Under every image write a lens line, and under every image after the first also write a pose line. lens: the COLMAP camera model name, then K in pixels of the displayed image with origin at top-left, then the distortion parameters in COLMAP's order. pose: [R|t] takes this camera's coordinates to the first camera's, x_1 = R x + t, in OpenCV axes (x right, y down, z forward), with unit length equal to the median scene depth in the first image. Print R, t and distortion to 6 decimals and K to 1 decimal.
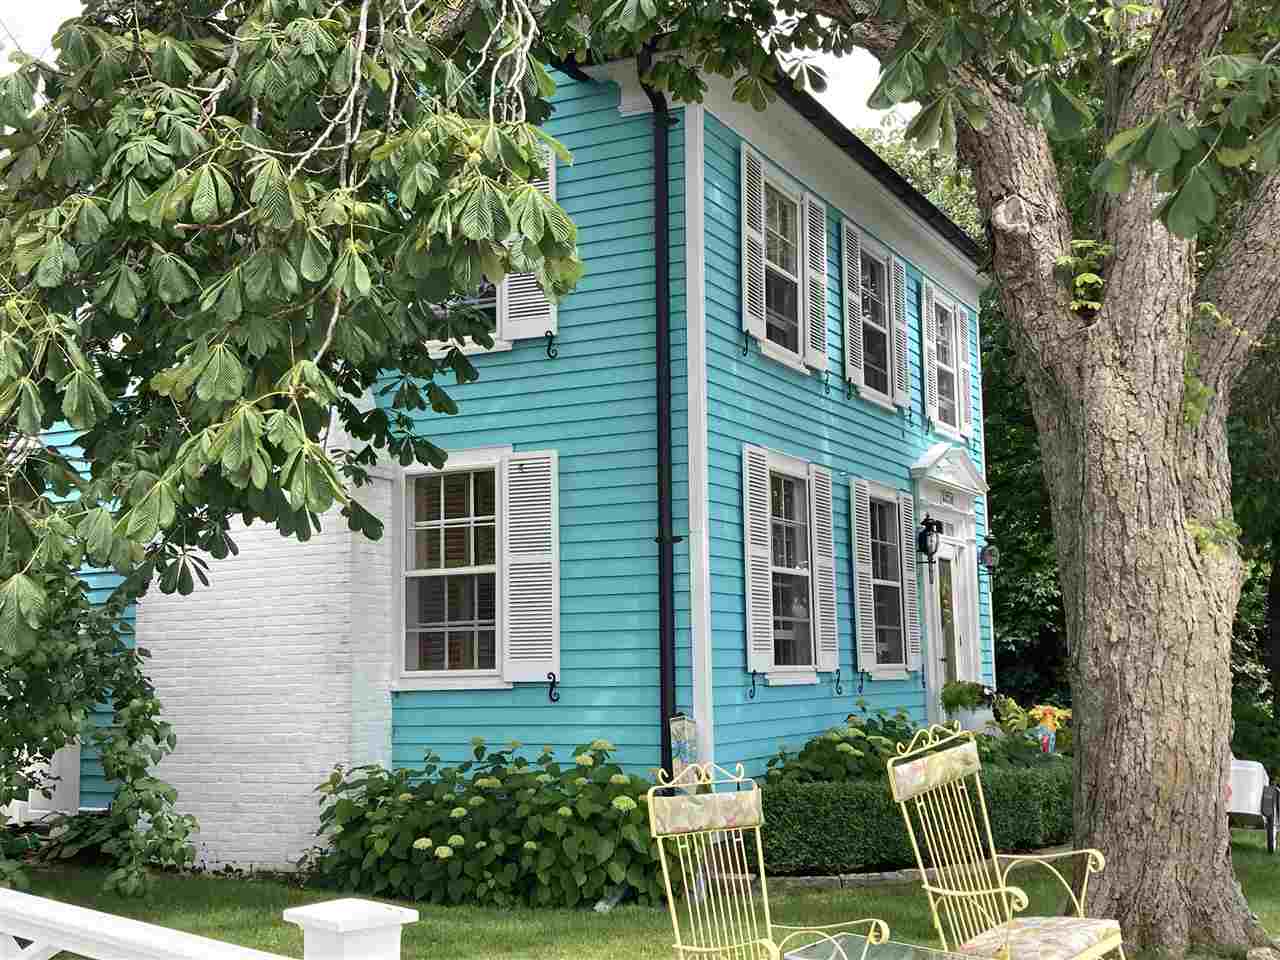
lens RADIAL K [[1623.3, 0, 640.0], [0, 1623.3, 480.0], [0, 0, 1]] dist [-0.022807, -0.035375]
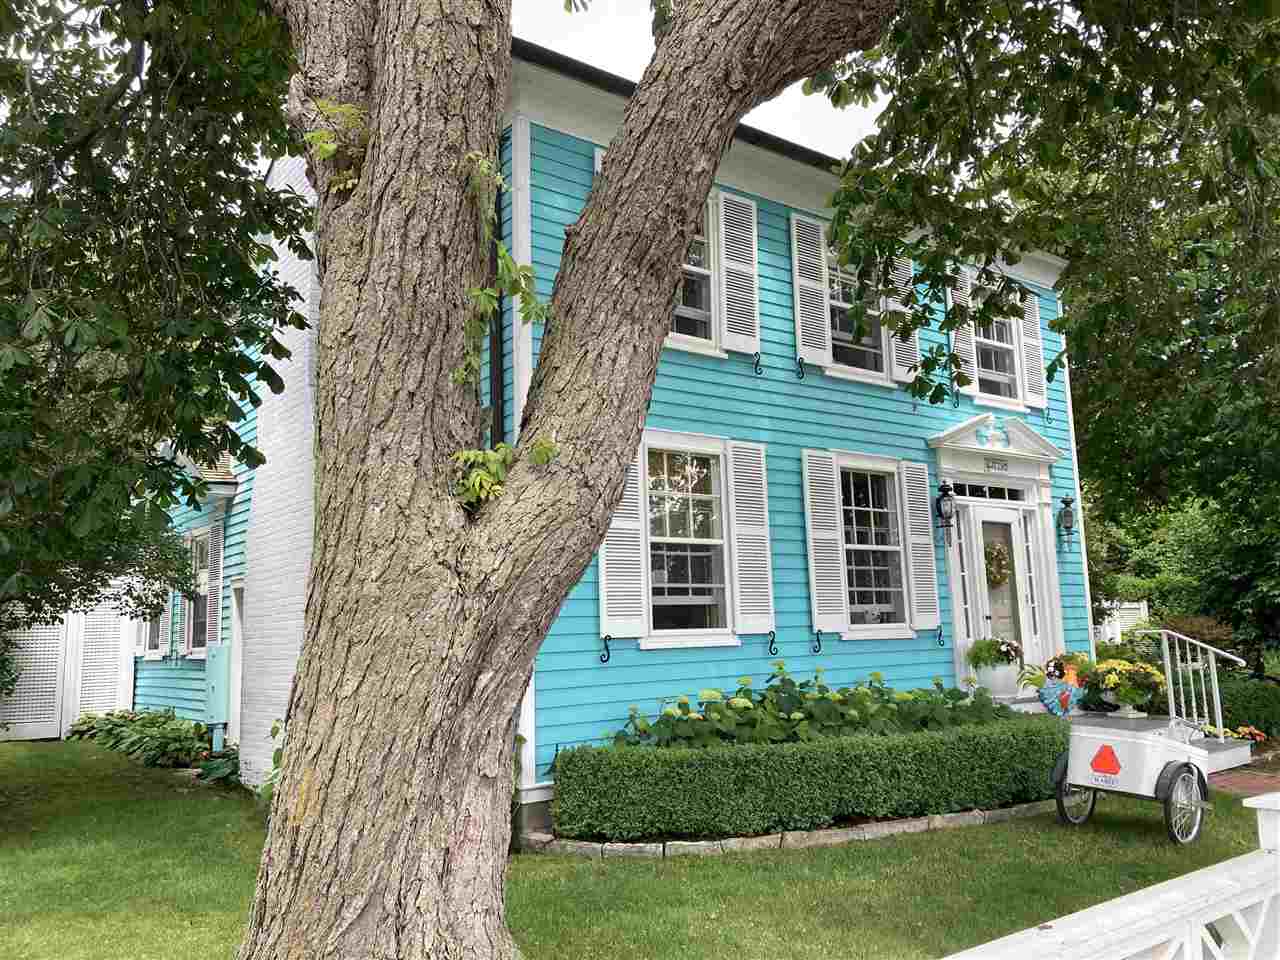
lens RADIAL K [[1046.2, 0, 641.2], [0, 1046.2, 502.5], [0, 0, 1]] dist [0.071534, -0.157861]
pose [[0.900616, -0.068081, -0.429250, 0.333432], [0.068925, 0.997529, -0.013600, 0.035170], [0.429115, -0.017338, 0.903084, 0.334935]]
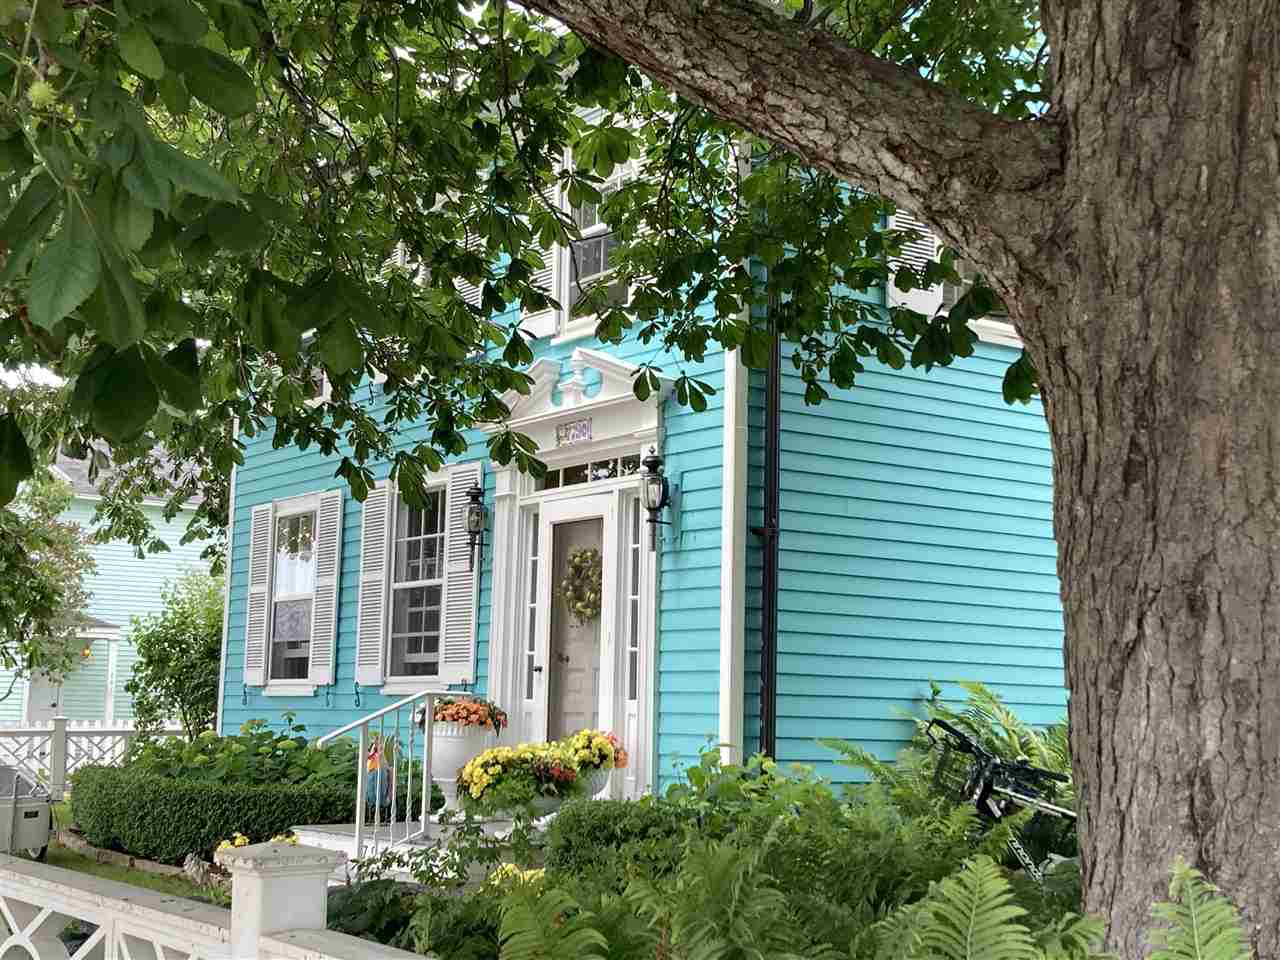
lens RADIAL K [[1811.5, 0, 640.0], [0, 1811.5, 480.0], [0, 0, 1]] dist [0.202215, -0.847541]
pose [[-0.501431, -0.101511, -0.859222, 1.012913], [0.090402, 0.981510, -0.168716, 0.199231], [0.860462, -0.162275, -0.482983, 1.710096]]
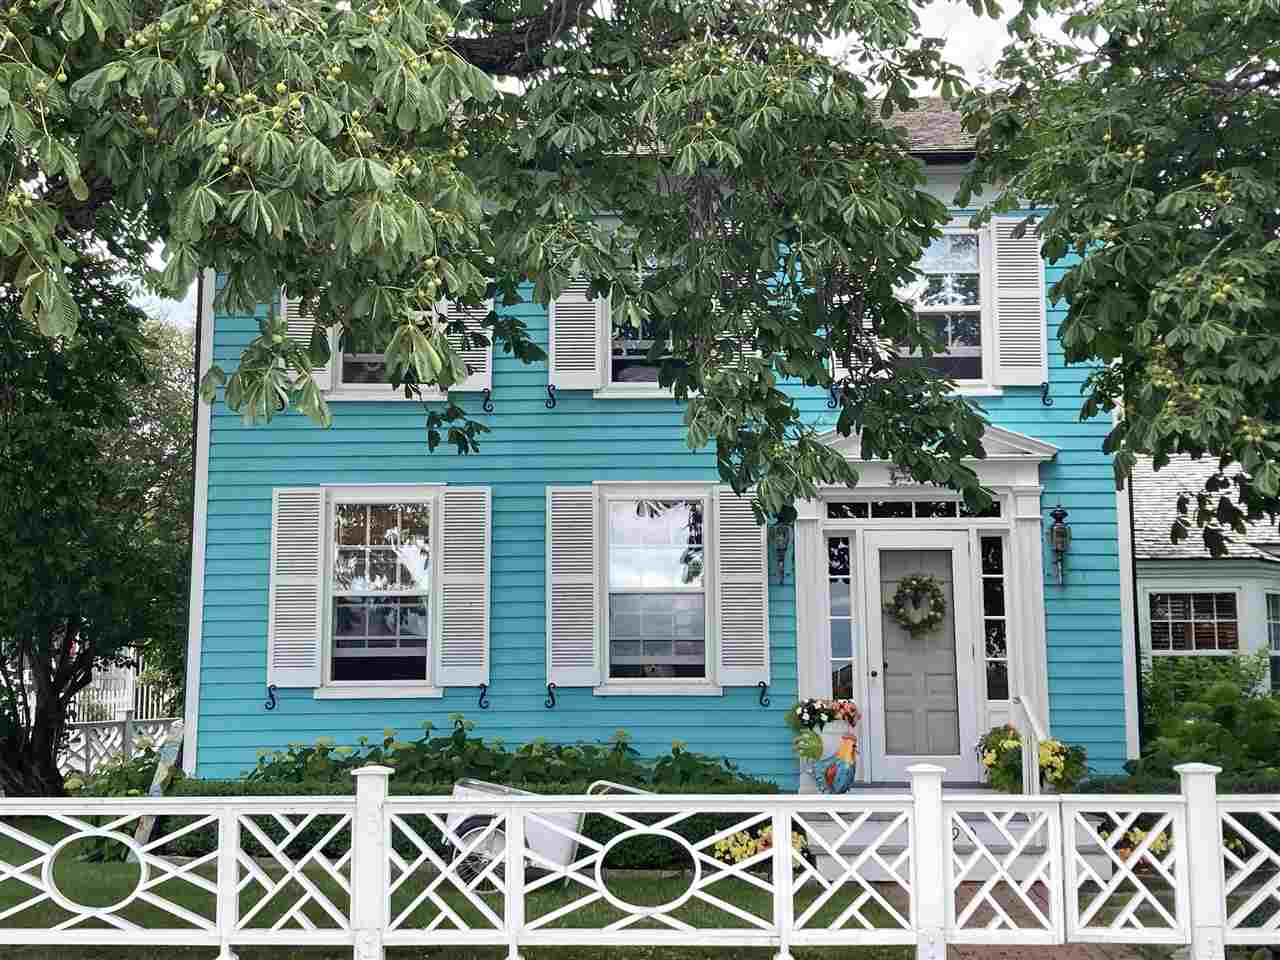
lens RADIAL K [[1811.5, 0, 640.0], [0, 1811.5, 480.0], [0, 0, 1]] dist [0.202215, -0.847541]
pose [[0.426976, -0.105174, -0.898126, 1.155589], [0.103308, 0.992384, -0.067099, 0.074120], [0.898342, -0.064134, 0.434589, 0.582986]]
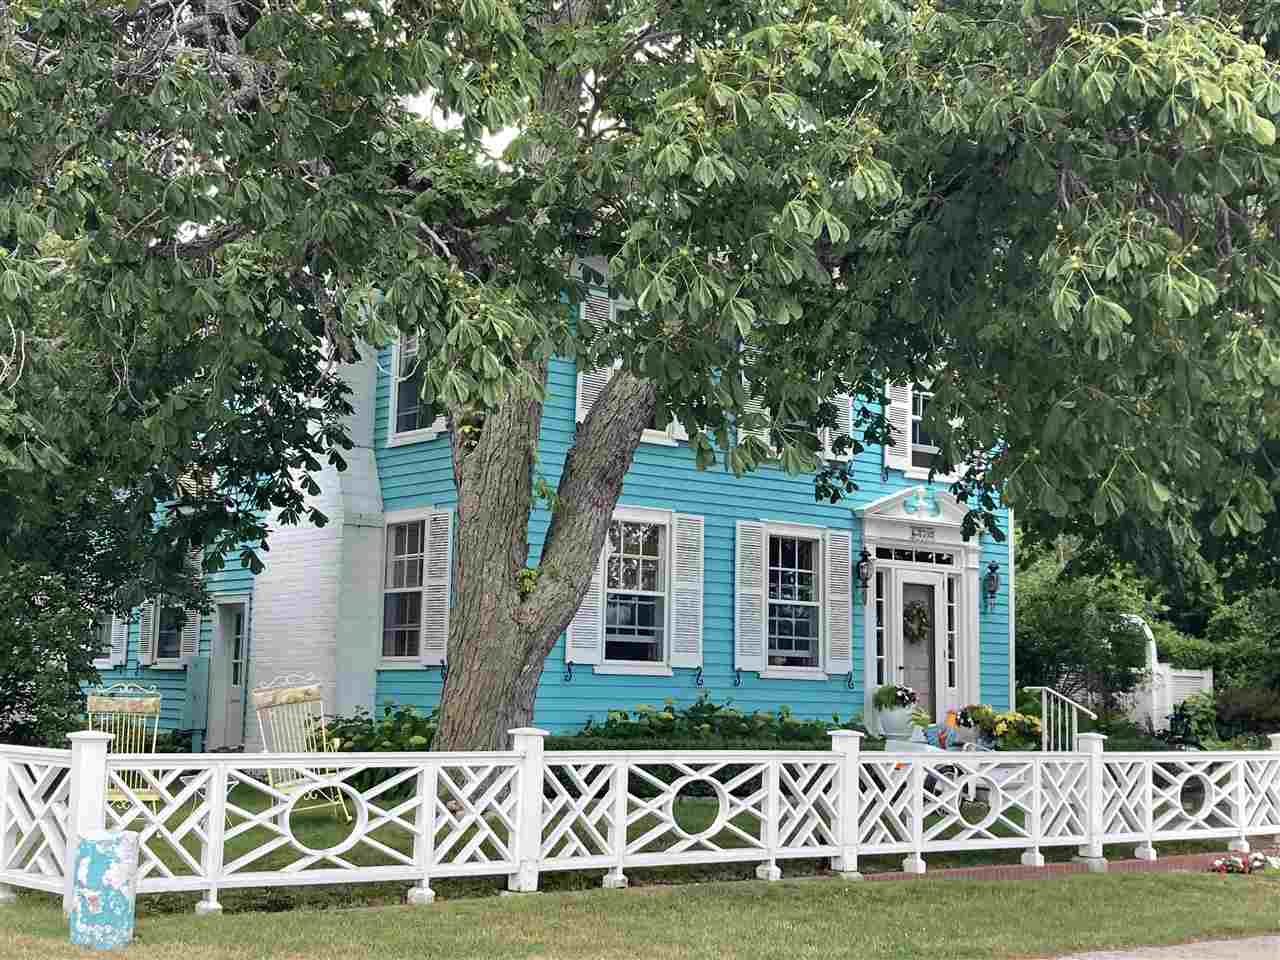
lens RADIAL K [[1811.5, 0, 640.0], [0, 1811.5, 480.0], [0, 0, 1]] dist [0.202215, -0.847541]
pose [[0.908298, -0.012867, -0.418126, 0.681252], [0.012575, 0.999915, -0.003454, -0.031212], [0.418135, -0.002120, 0.908382, -0.365961]]
